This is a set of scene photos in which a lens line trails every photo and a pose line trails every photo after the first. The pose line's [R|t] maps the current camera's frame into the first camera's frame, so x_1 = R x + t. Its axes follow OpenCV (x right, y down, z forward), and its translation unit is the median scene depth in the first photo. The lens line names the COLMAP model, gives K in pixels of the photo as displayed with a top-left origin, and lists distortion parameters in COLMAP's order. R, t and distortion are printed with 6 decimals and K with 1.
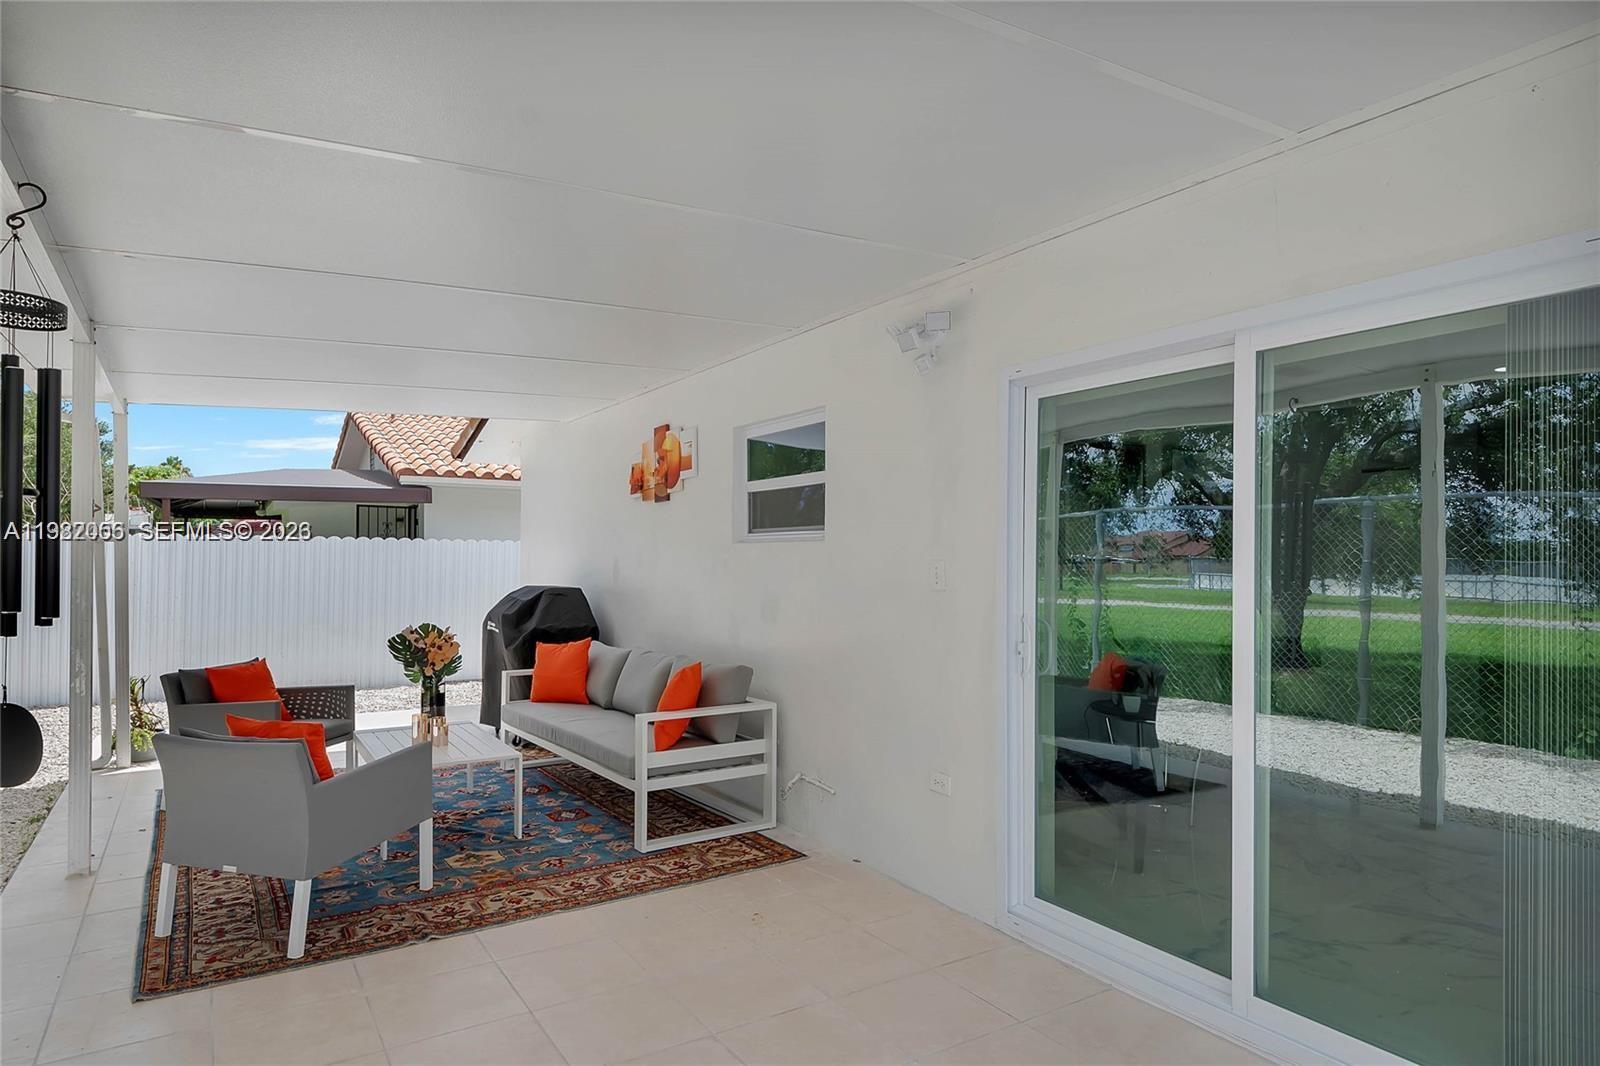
lens RADIAL K [[917.9, 0, 798.2], [0, 917.9, 558.3], [0, 0, 1]] dist [0.021701, -0.000902]
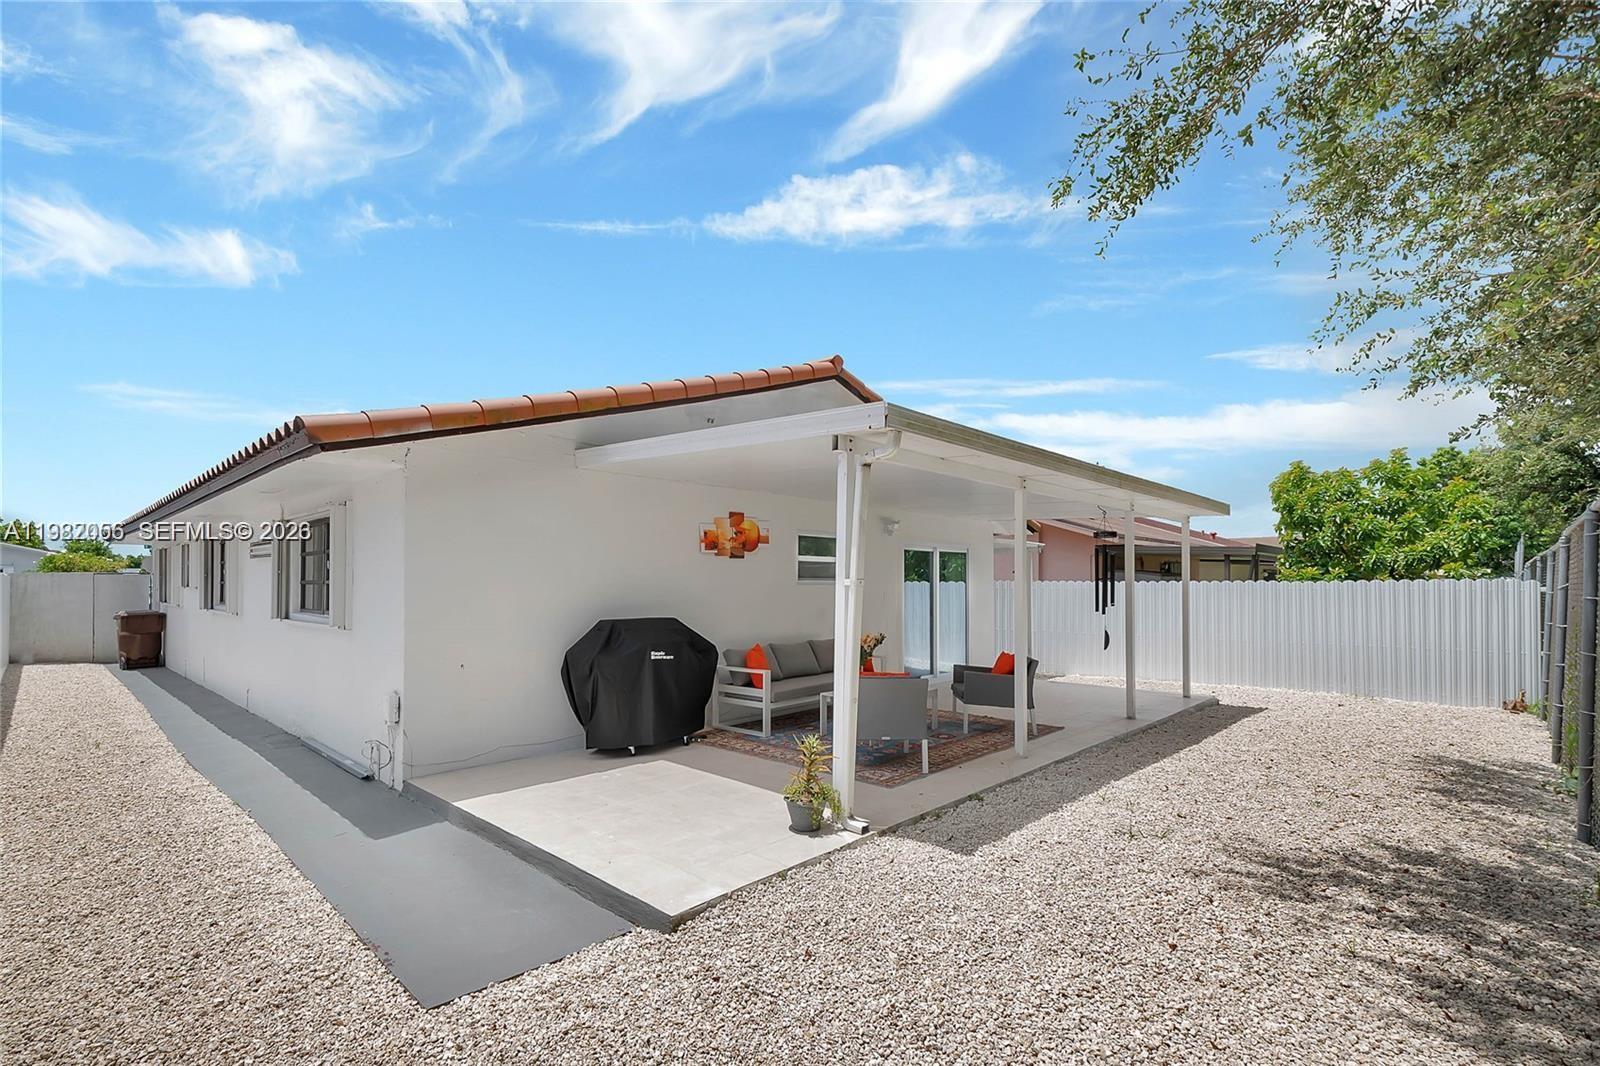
lens RADIAL K [[728.6, 0, 788.1], [0, 728.6, 548.5], [0, 0, 1]] dist [0.011148, -0.000770]
pose [[-0.247672, 0.035915, 0.968178, -1.847106], [-0.008473, 0.999194, -0.039233, -0.036139], [-0.968807, -0.017920, -0.247168, 1.577593]]
